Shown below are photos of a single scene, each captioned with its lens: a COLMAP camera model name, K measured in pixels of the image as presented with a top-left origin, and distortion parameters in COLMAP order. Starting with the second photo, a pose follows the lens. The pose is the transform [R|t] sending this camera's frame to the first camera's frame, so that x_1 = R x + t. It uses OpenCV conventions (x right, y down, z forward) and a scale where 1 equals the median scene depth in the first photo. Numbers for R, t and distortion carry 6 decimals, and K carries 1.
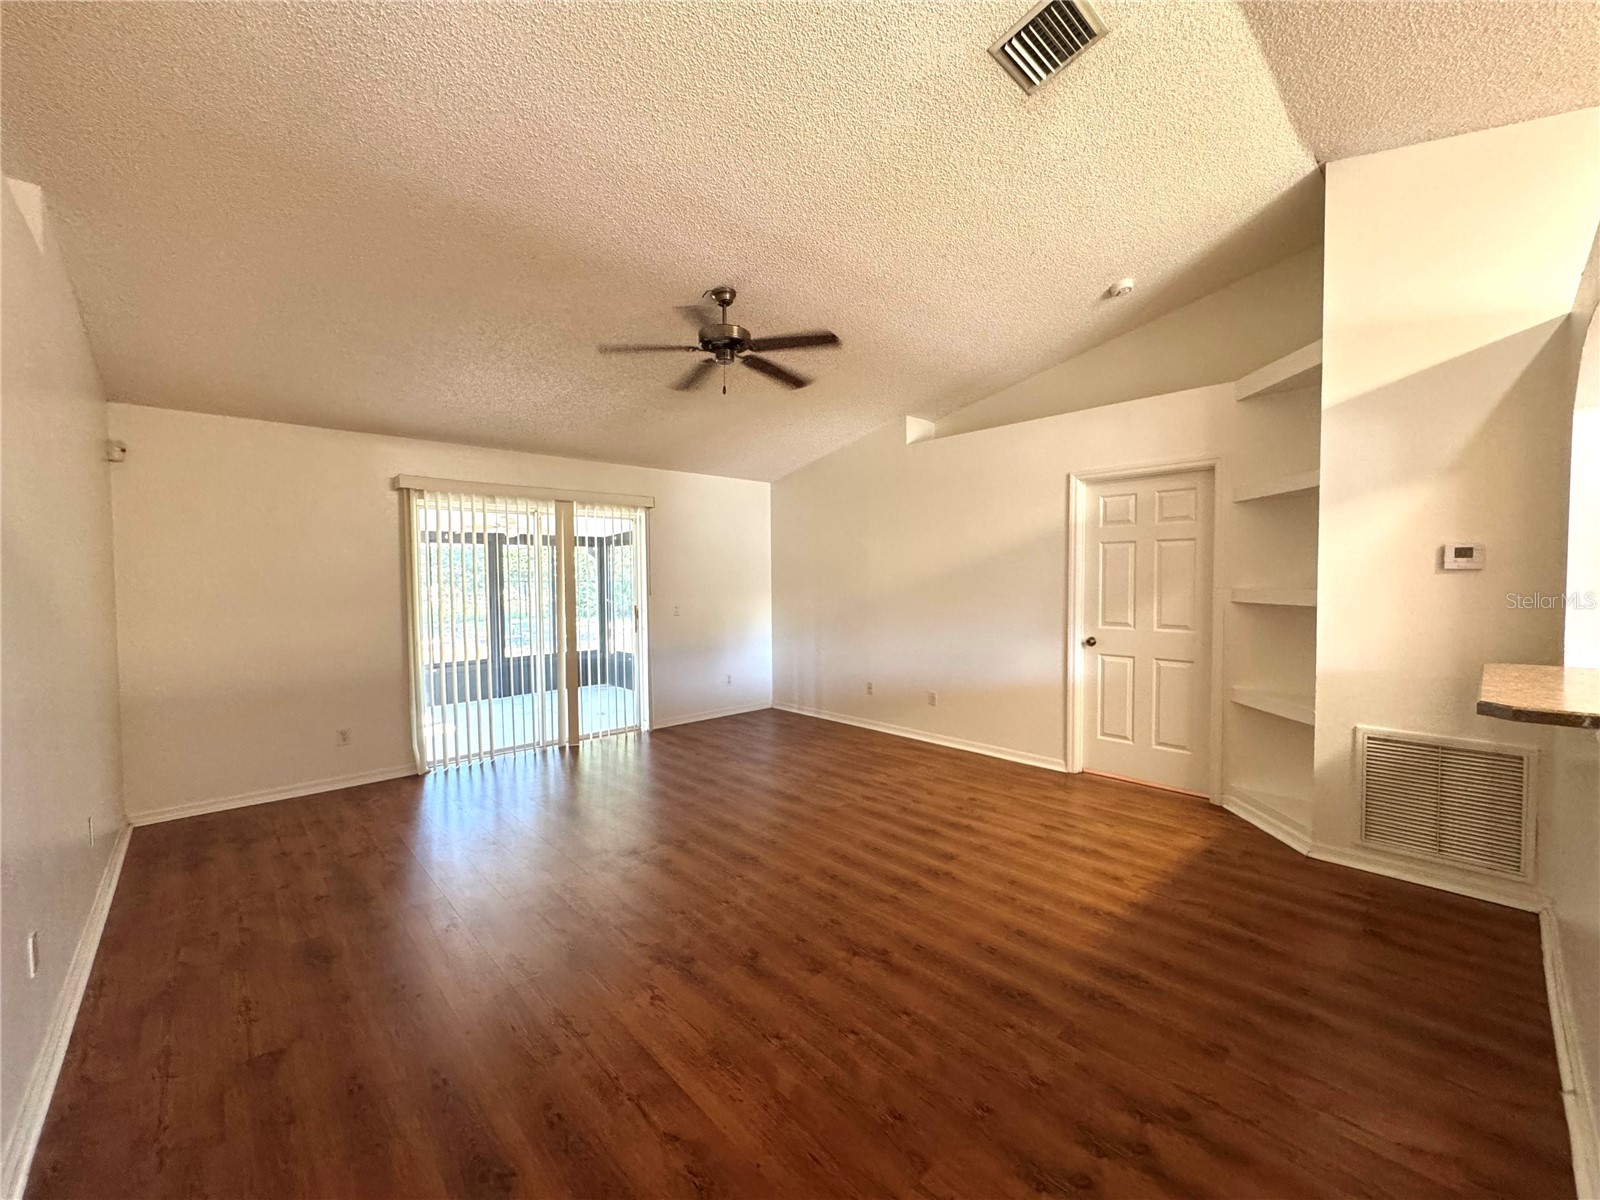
lens RADIAL K [[638.3, 0, 799.6], [0, 638.3, 599.1], [0, 0, 1]] dist [-0.003988, 0.000799]
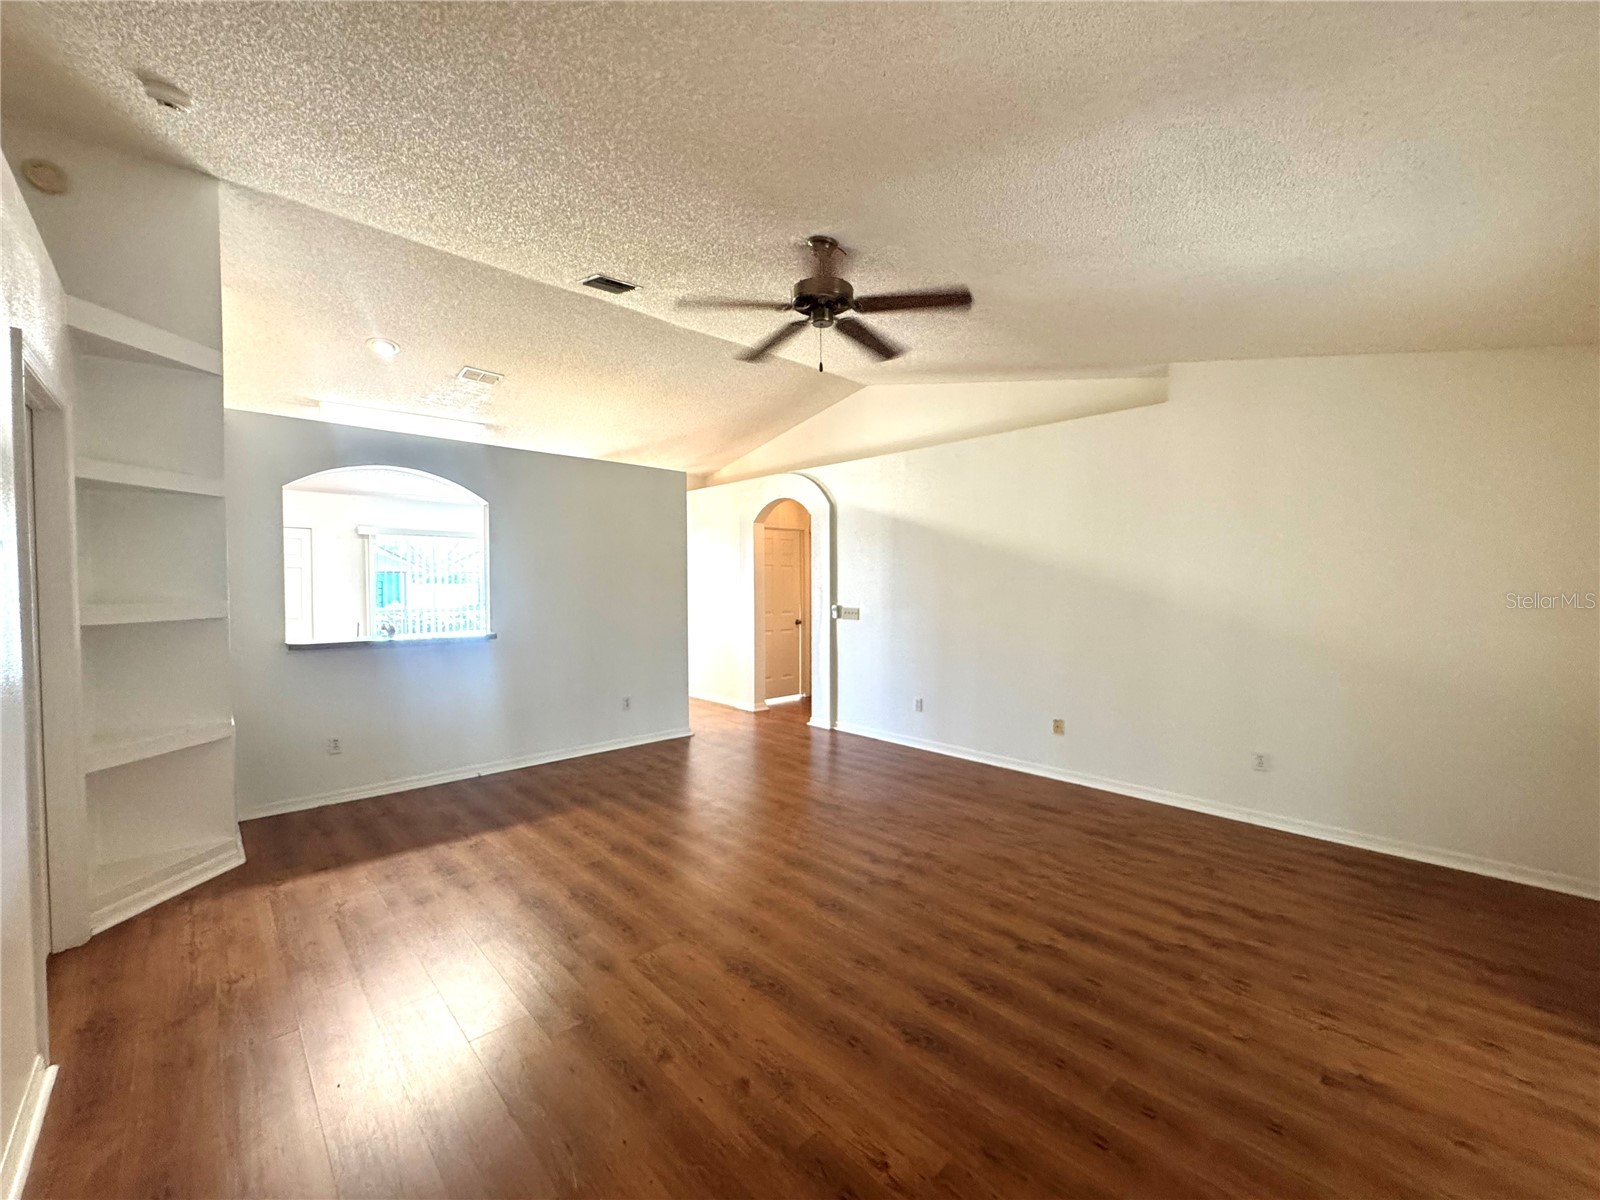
lens RADIAL K [[638.3, 0, 799.6], [0, 638.3, 599.1], [0, 0, 1]] dist [-0.003988, 0.000799]
pose [[-0.999928, 0.010259, -0.006290, -0.081321], [0.009840, 0.997942, 0.063368, -0.068711], [0.006927, 0.063302, -0.997970, 1.900857]]
